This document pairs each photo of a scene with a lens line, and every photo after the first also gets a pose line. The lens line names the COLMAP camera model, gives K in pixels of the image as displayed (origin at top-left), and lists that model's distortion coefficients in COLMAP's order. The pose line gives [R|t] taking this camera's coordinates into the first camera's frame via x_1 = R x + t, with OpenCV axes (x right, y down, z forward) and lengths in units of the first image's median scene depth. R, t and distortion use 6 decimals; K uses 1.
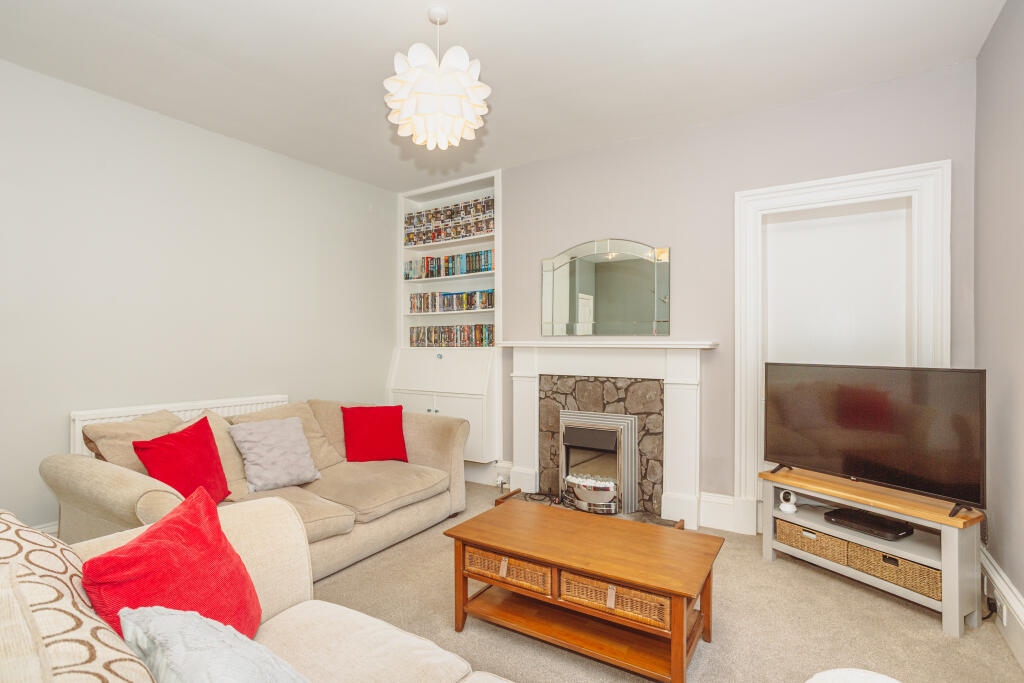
lens RADIAL K [[496.7, 0, 511.6], [0, 496.7, 331.0], [0, 0, 1]] dist [-0.054474, 0.025675]
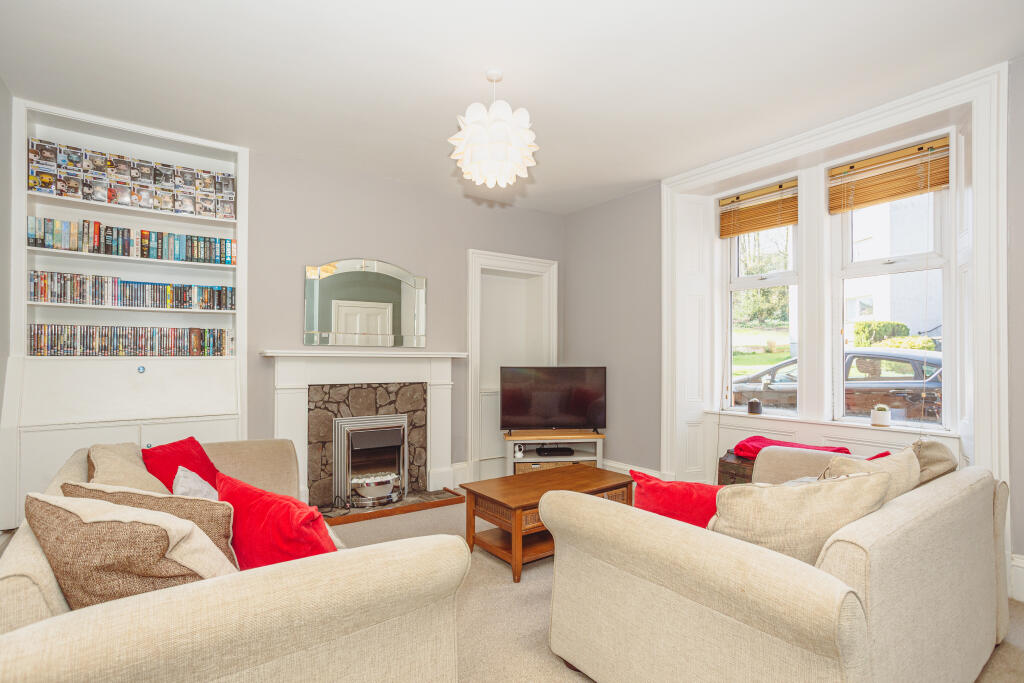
lens RADIAL K [[494.0, 0, 509.9], [0, 494.0, 348.4], [0, 0, 1]] dist [-0.054063, 0.033531]
pose [[0.374626, 0.022251, 0.926909, -0.689575], [-0.023334, 0.999622, -0.014566, 0.021705], [-0.926882, -0.016172, 0.375003, 0.290452]]
